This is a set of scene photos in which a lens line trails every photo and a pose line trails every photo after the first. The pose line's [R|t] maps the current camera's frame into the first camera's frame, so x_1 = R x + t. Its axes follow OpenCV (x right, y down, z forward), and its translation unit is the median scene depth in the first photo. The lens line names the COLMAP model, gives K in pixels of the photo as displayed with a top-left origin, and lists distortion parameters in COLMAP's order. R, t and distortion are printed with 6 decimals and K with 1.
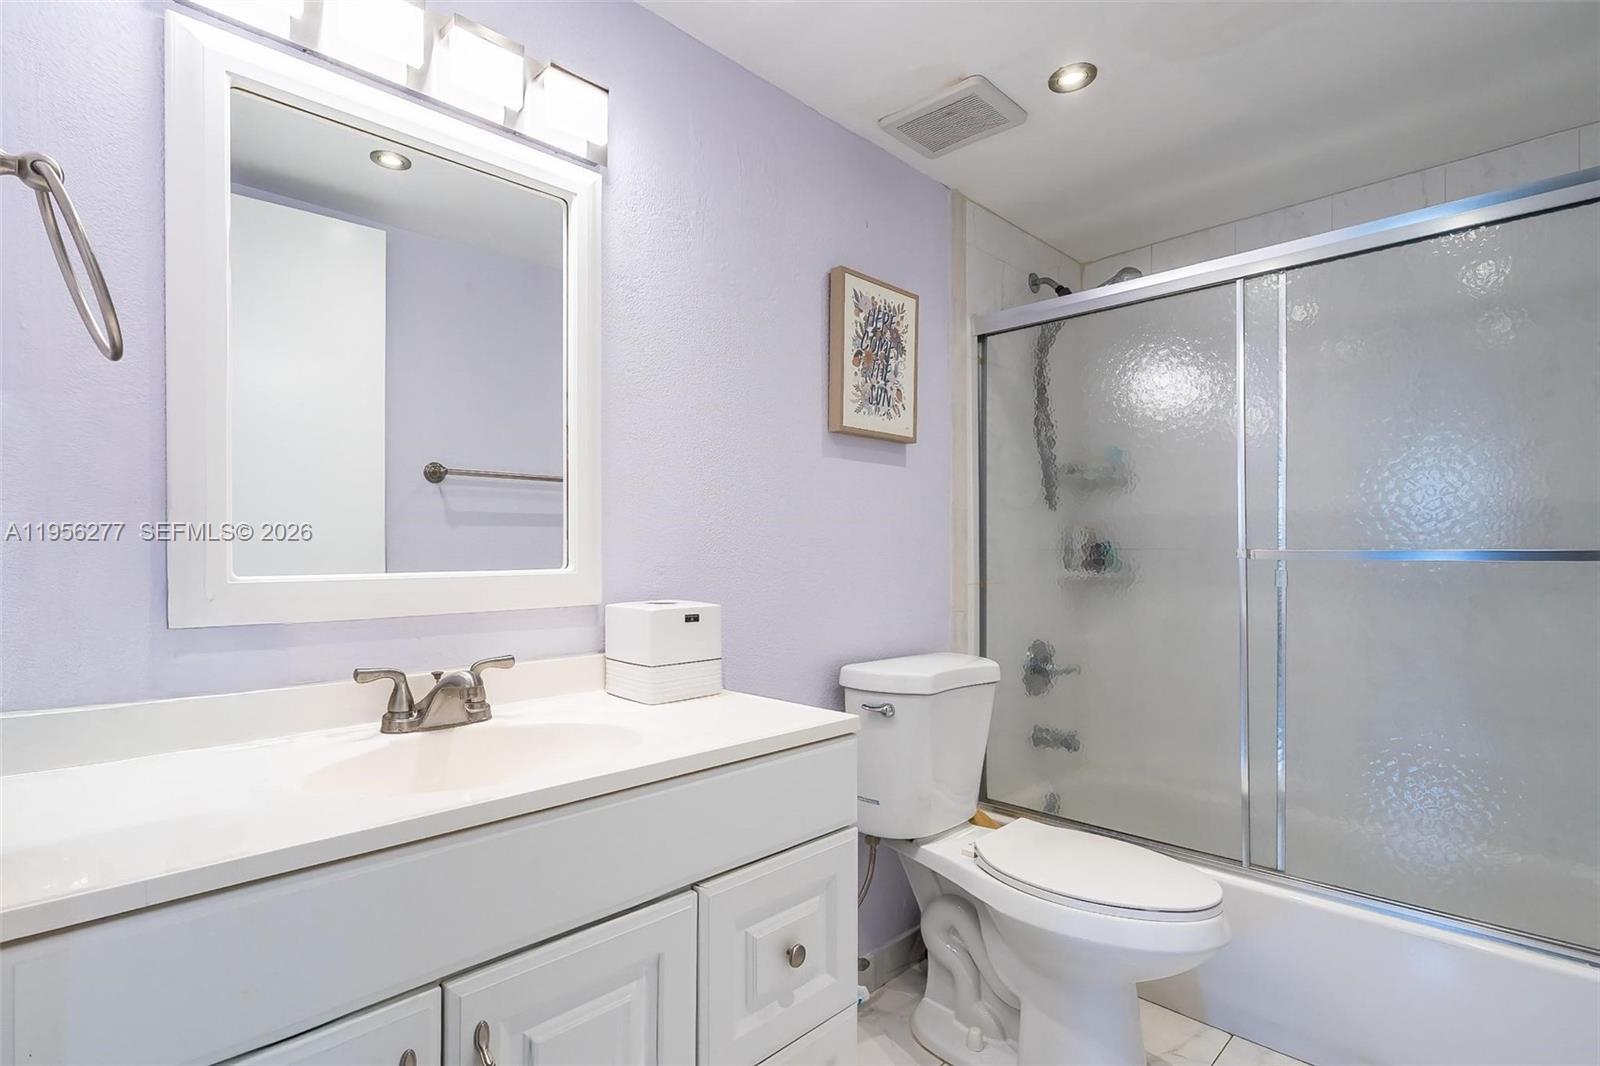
lens RADIAL K [[783.0, 0, 799.6], [0, 783.0, 550.0], [0, 0, 1]] dist [-0.002320, -0.000173]
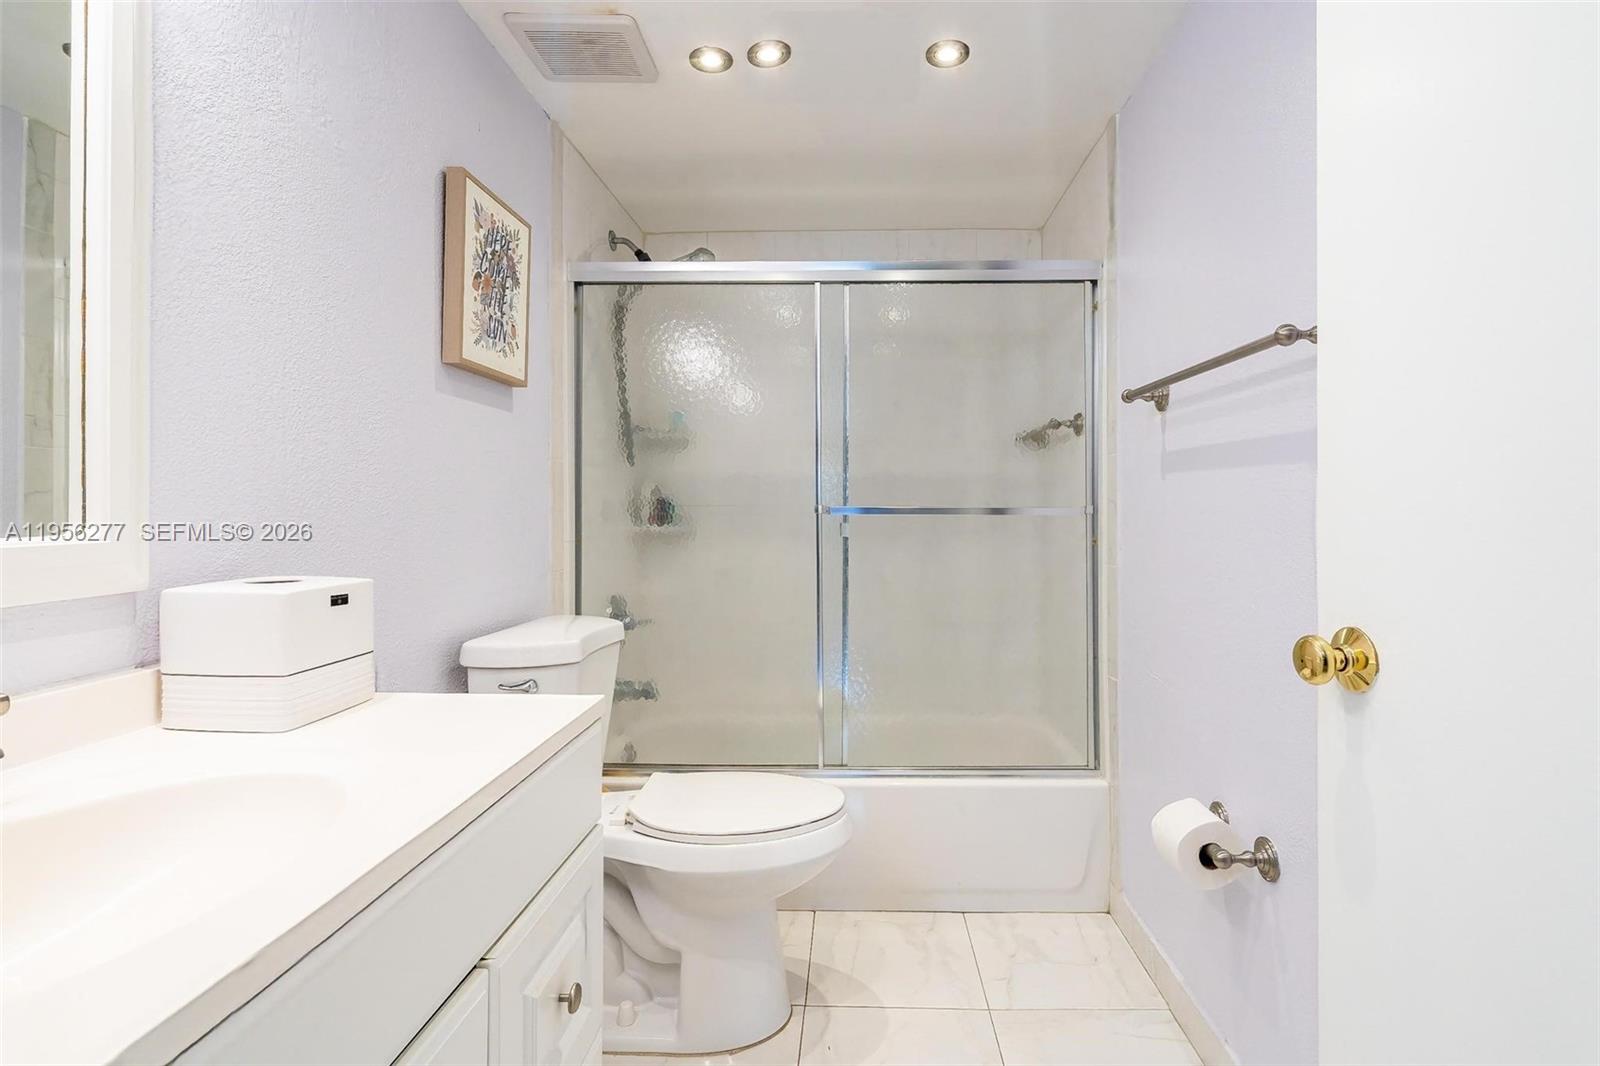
lens RADIAL K [[749.9, 0, 802.2], [0, 749.9, 503.9], [0, 0, 1]] dist [0.001310, -0.000100]
pose [[0.728629, 0.006607, 0.684877, -0.224086], [-0.005934, 0.999977, -0.003334, -0.000856], [-0.684883, -0.001635, 0.728651, 0.157236]]
